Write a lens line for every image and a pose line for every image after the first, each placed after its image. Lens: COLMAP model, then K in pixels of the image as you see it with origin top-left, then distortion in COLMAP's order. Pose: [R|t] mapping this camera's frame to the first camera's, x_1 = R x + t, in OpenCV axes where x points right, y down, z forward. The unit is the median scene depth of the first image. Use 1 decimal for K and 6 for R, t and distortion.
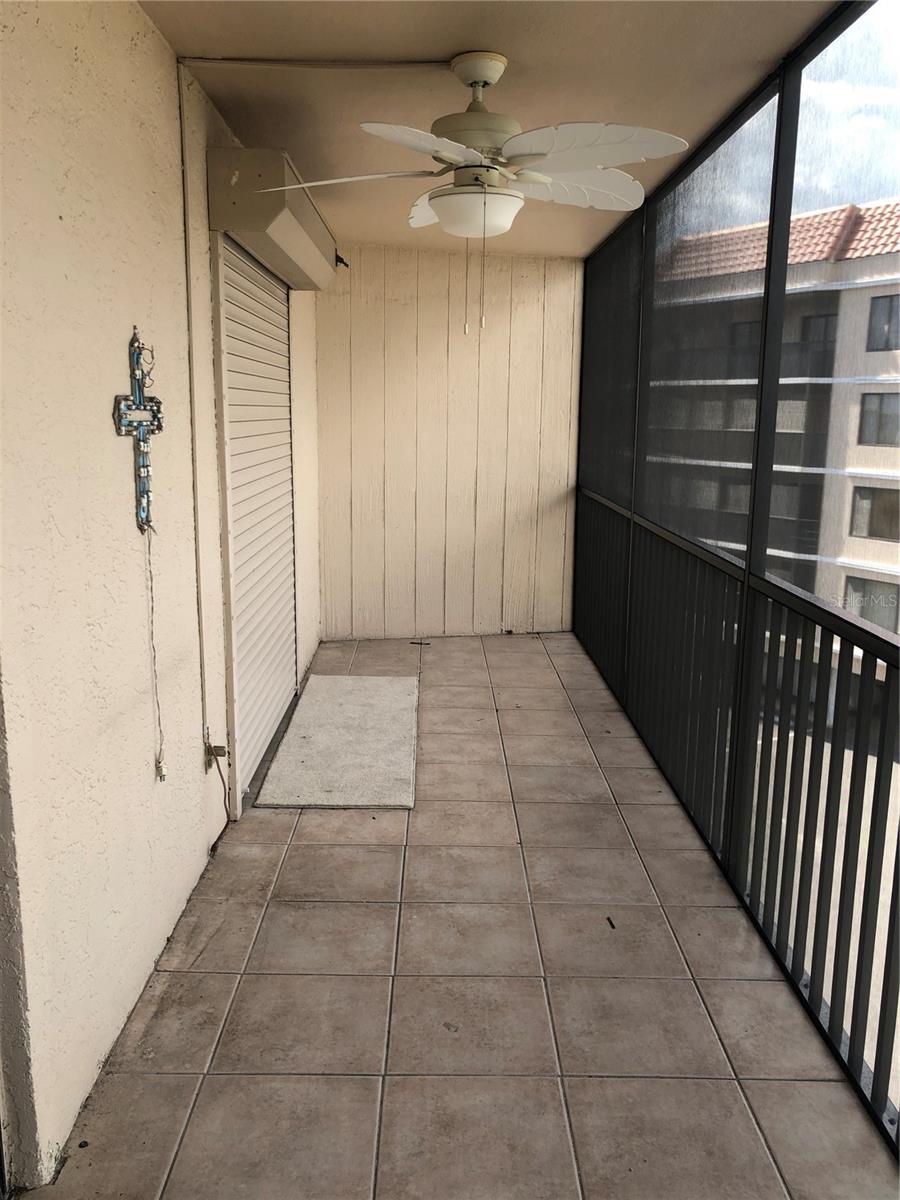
lens RADIAL K [[977.3, 0, 450.0], [0, 977.3, 600.0], [0, 0, 1]] dist [0.056054, -0.070556]
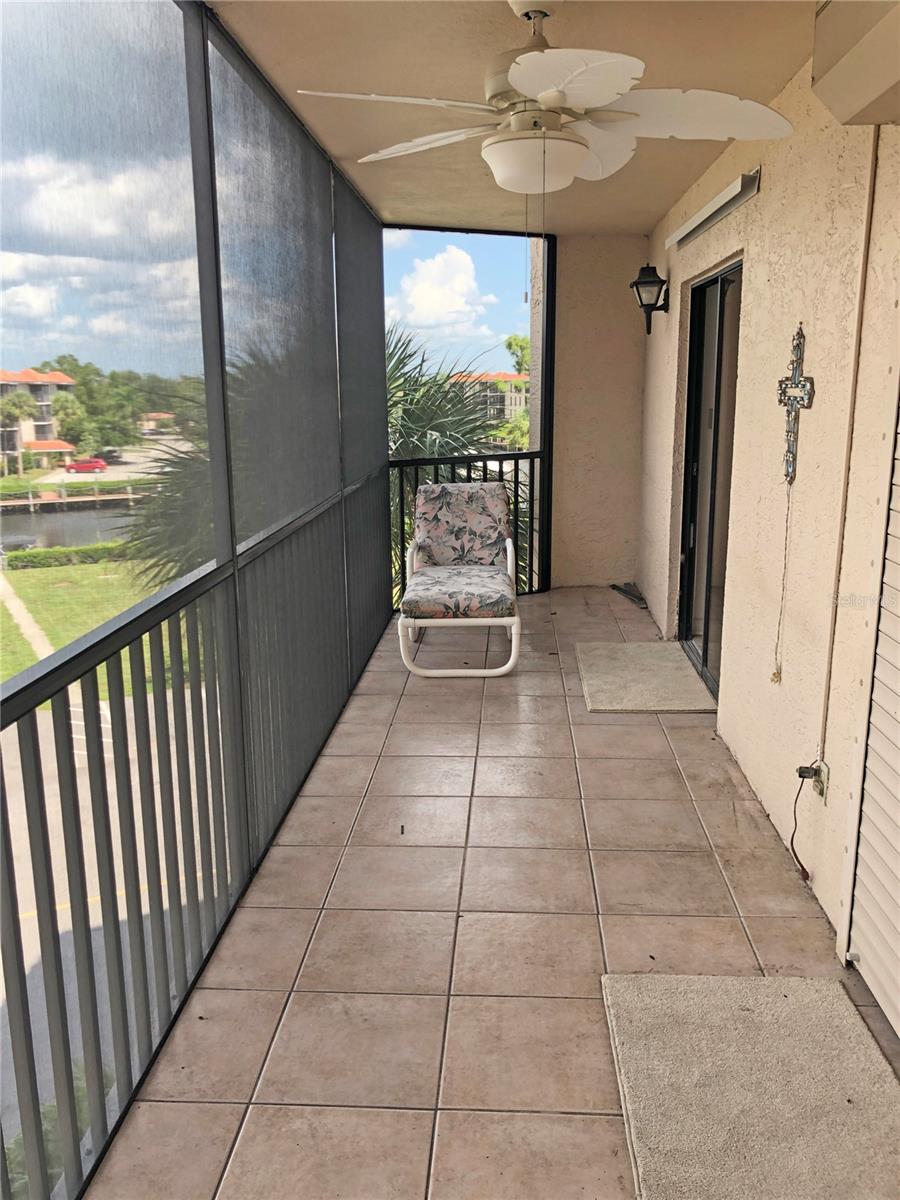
lens RADIAL K [[977.3, 0, 450.0], [0, 977.3, 600.0], [0, 0, 1]] dist [0.056054, -0.070556]
pose [[-0.997101, -0.021105, 0.073109, 0.028531], [0.009720, 0.917575, 0.397445, -0.380602], [-0.075471, 0.397003, -0.914709, 1.941623]]
